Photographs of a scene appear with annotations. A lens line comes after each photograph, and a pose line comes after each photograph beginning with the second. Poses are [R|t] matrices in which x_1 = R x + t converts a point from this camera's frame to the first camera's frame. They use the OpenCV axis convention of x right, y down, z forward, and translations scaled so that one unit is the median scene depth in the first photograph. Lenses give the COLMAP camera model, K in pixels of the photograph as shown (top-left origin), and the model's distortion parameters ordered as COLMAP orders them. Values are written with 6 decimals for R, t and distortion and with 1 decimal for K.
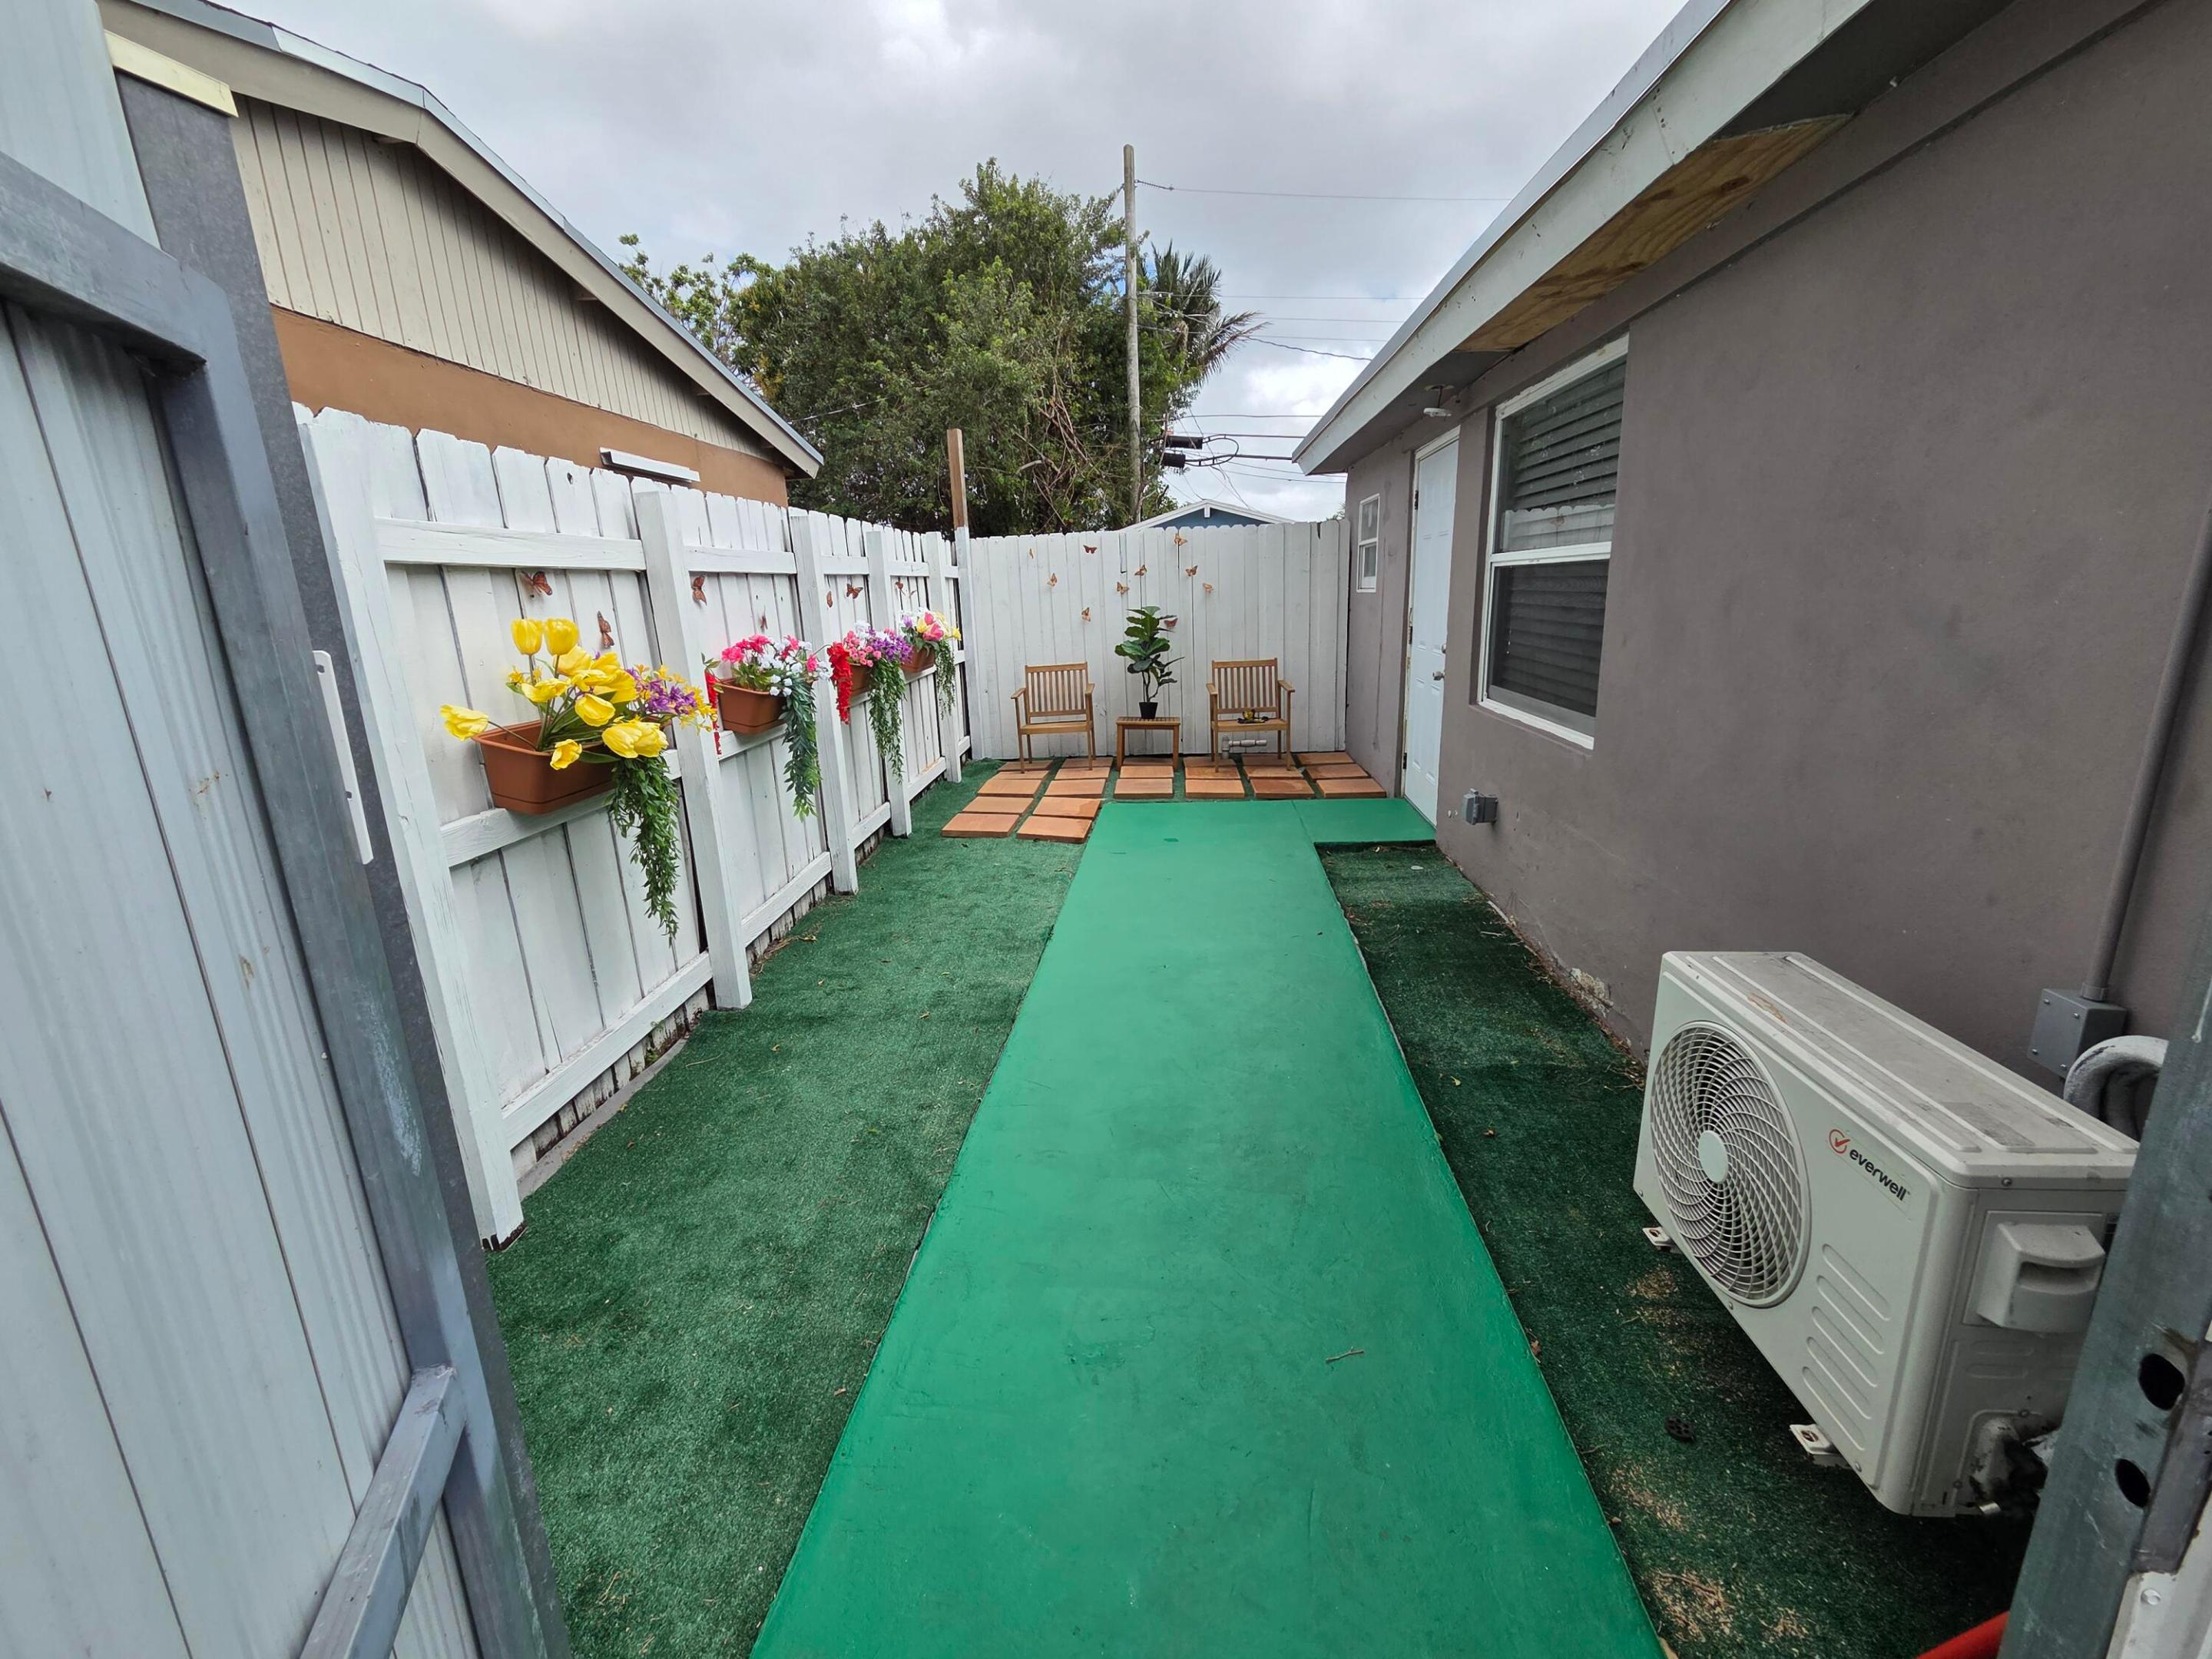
lens RADIAL K [[924.2, 0, 1081.7], [0, 924.2, 827.4], [0, 0, 1]] dist [0.001089, -0.000407]
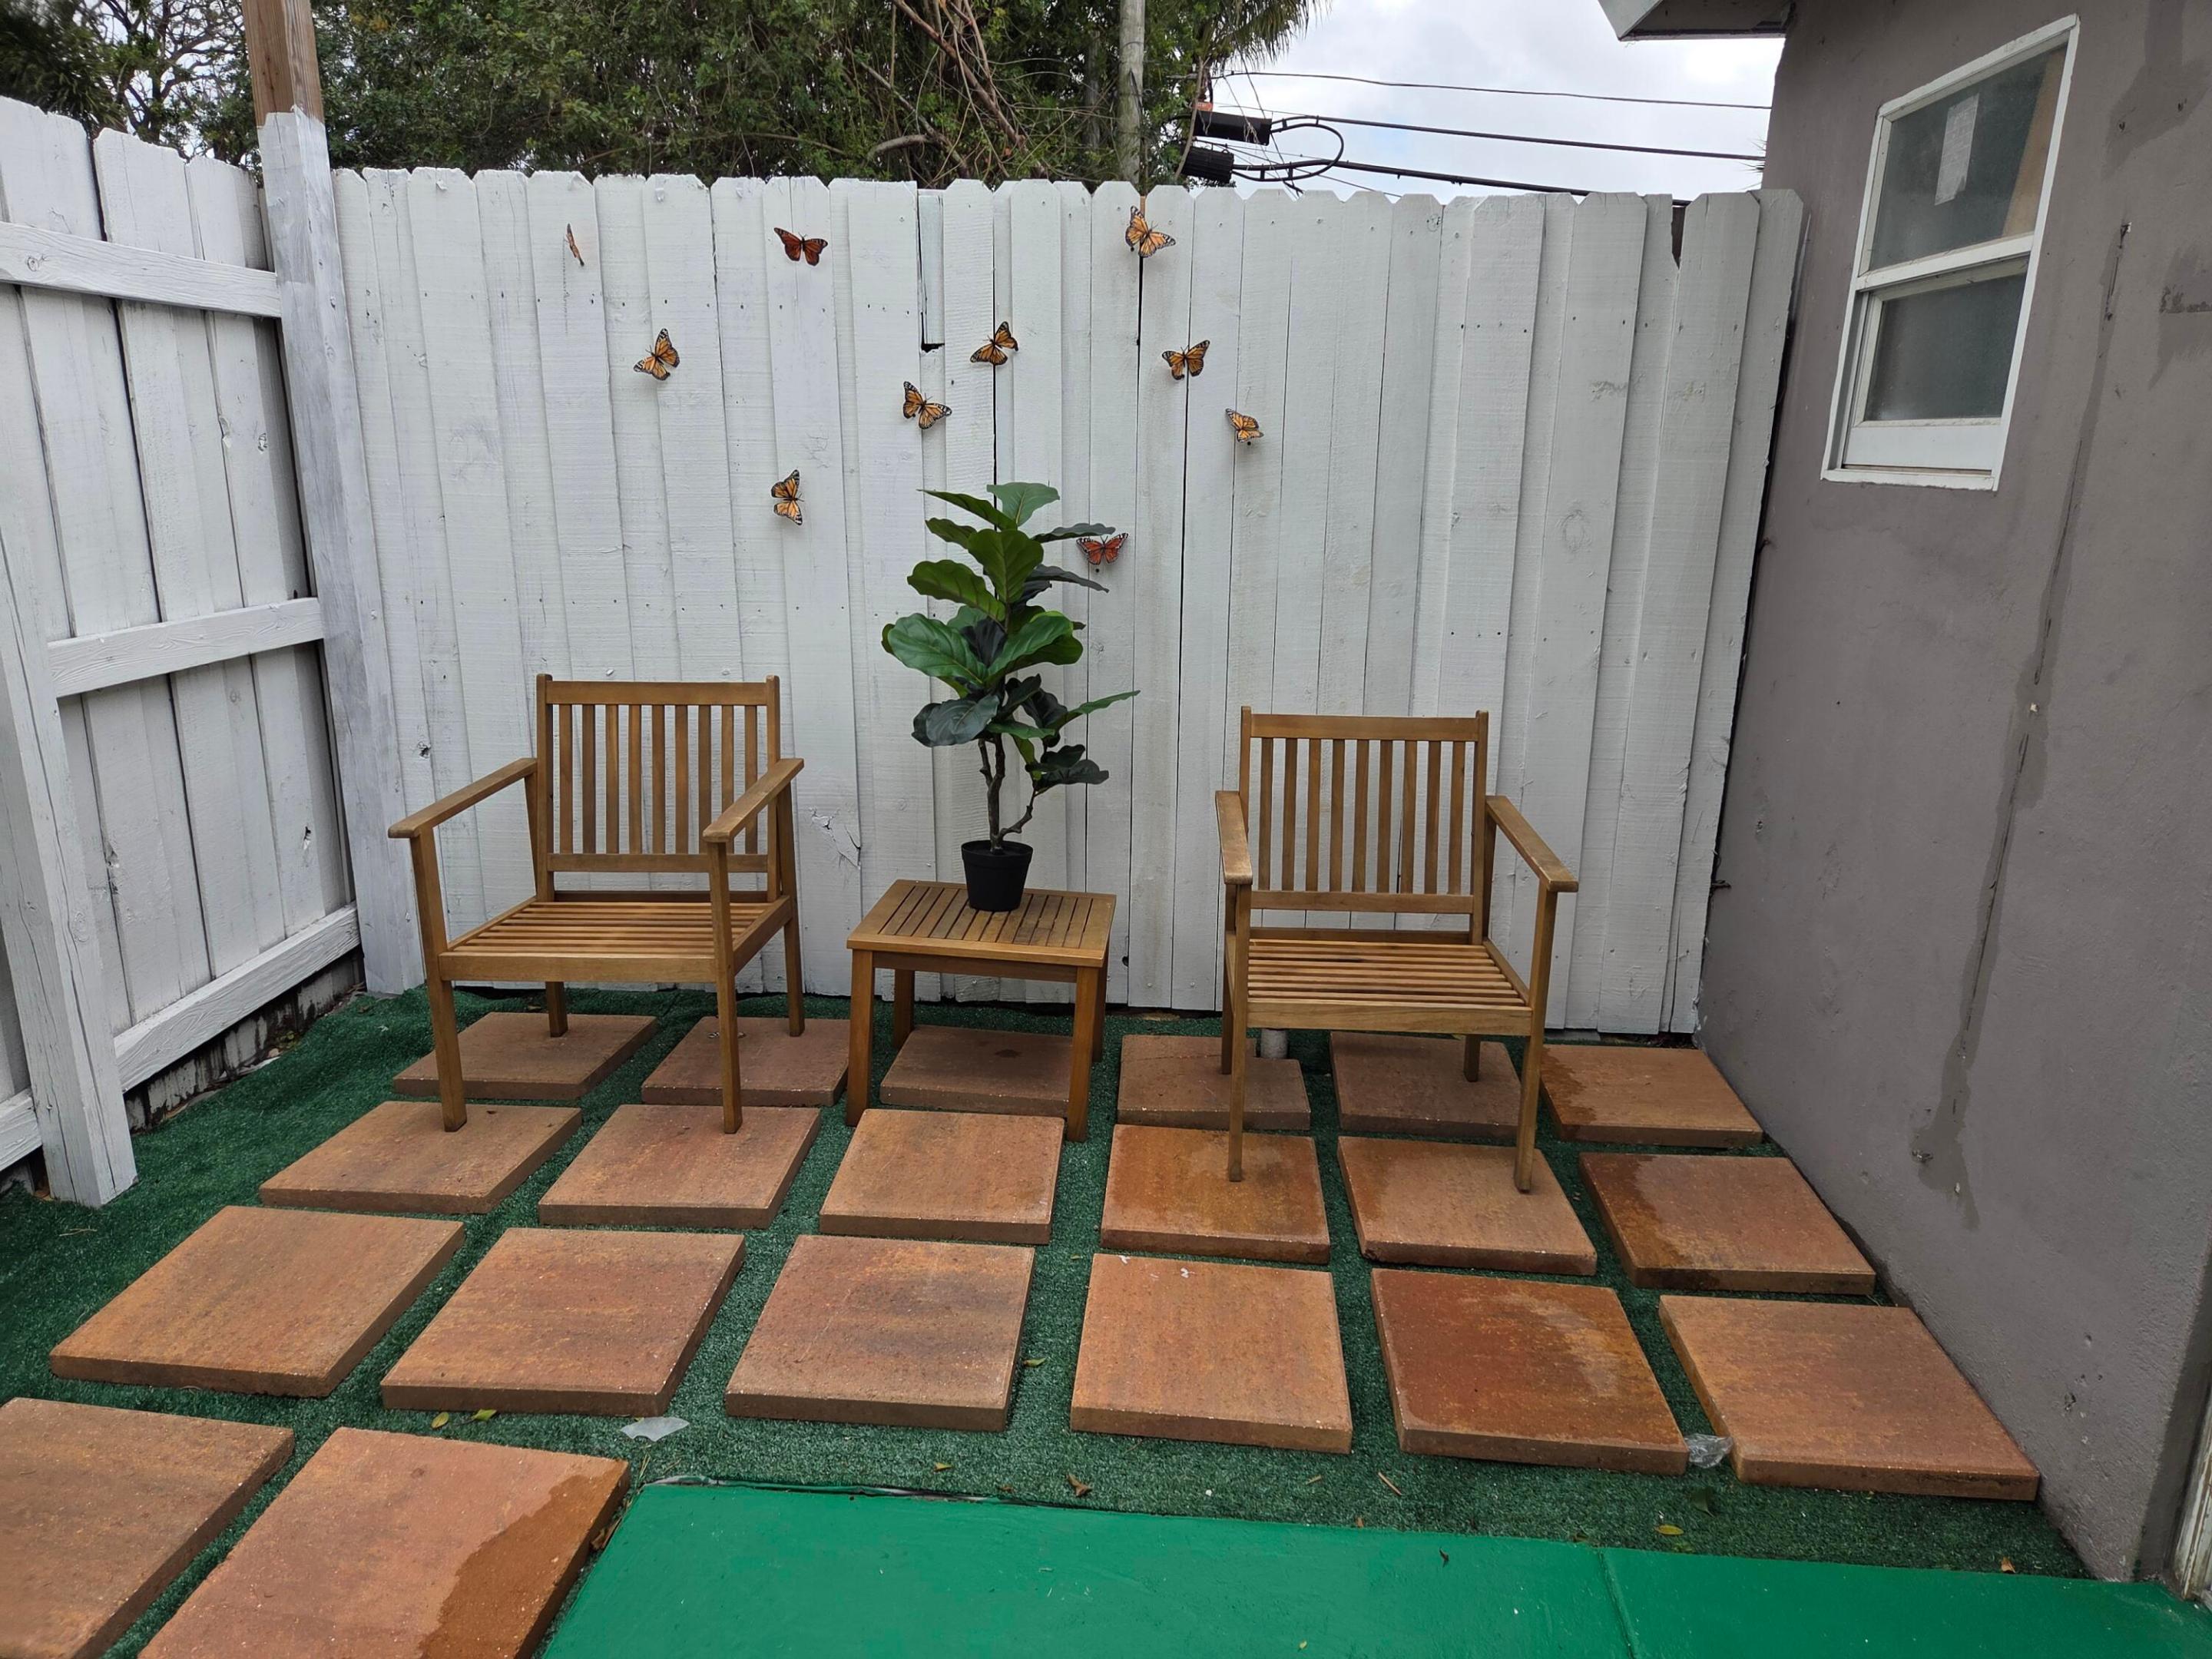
lens RADIAL K [[1469.2, 0, 1106.0], [0, 1469.2, 829.5], [0, 0, 1]] dist [0.058078, -0.040571]
pose [[0.997565, 0.056061, 0.041492, 0.171508], [-0.056606, 0.998324, 0.012067, -0.292639], [-0.040746, -0.014386, 0.999066, 1.147005]]
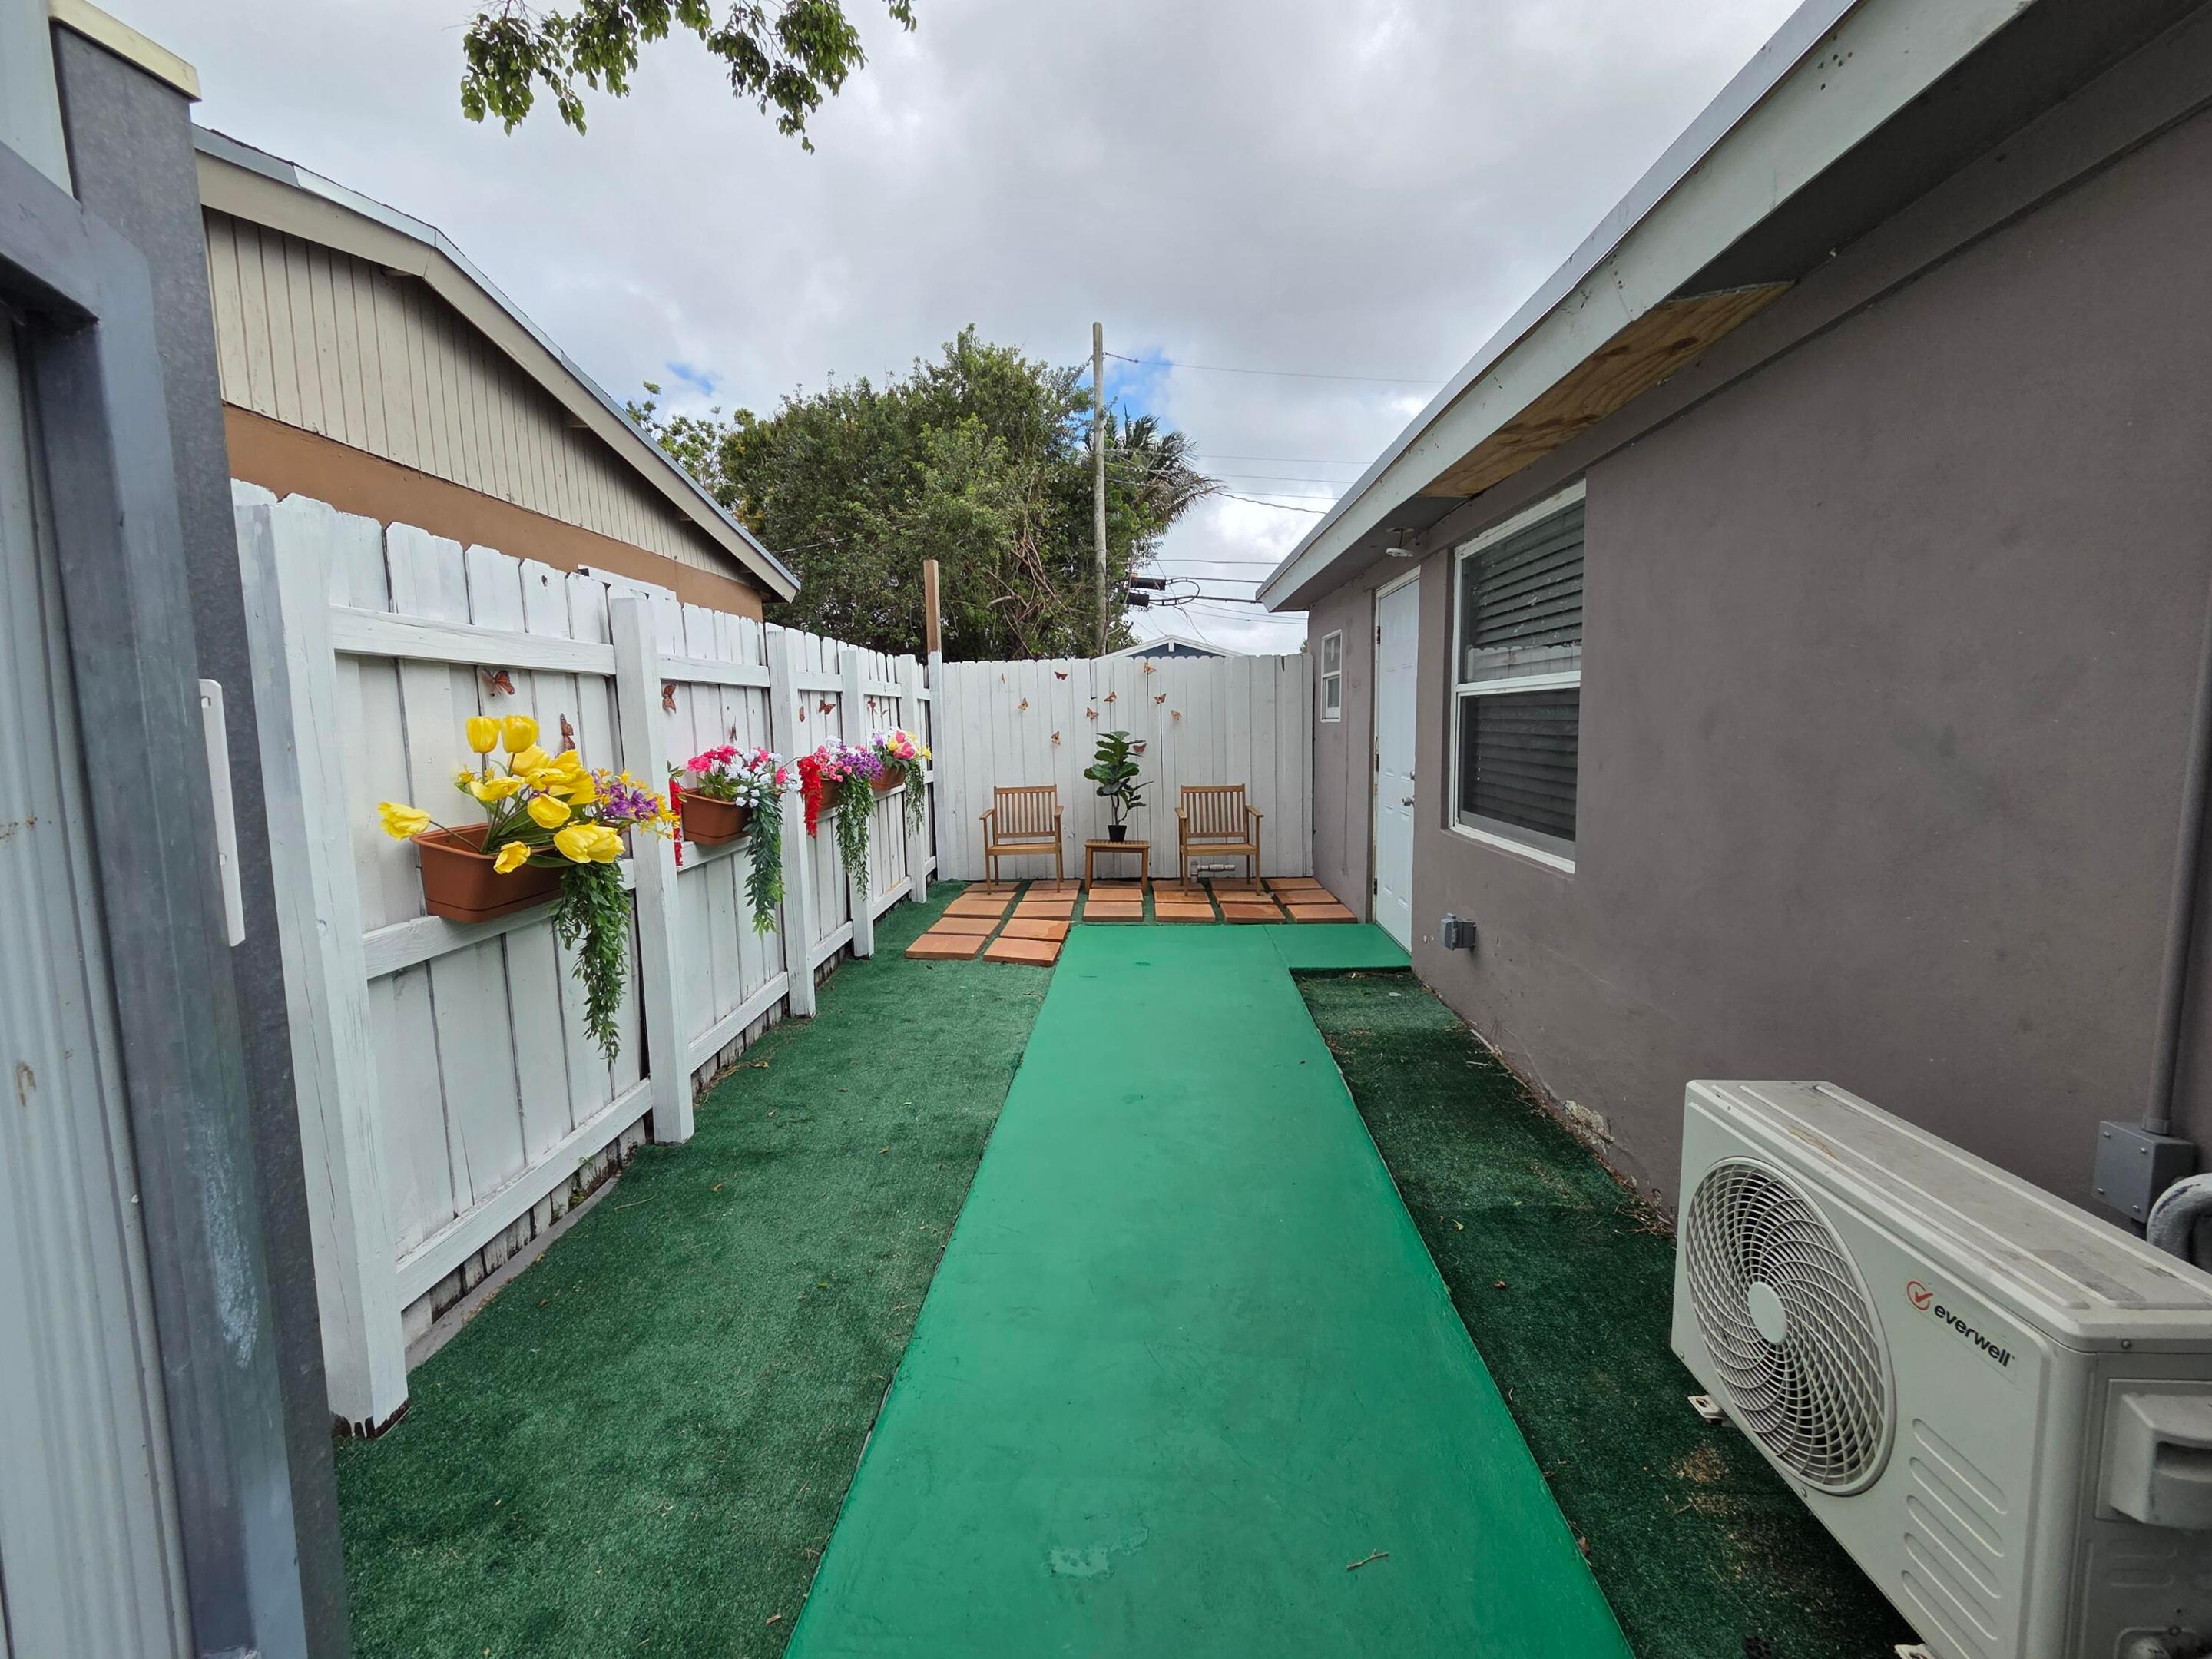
lens RADIAL K [[922.9, 0, 1083.9], [0, 922.9, 822.4], [0, 0, 1]] dist [-0.000030, -0.000524]
pose [[0.998892, 0.016998, 0.043885, -0.015033], [-0.010594, 0.989775, -0.142246, 0.007326], [-0.045854, 0.141623, 0.988858, 0.031124]]
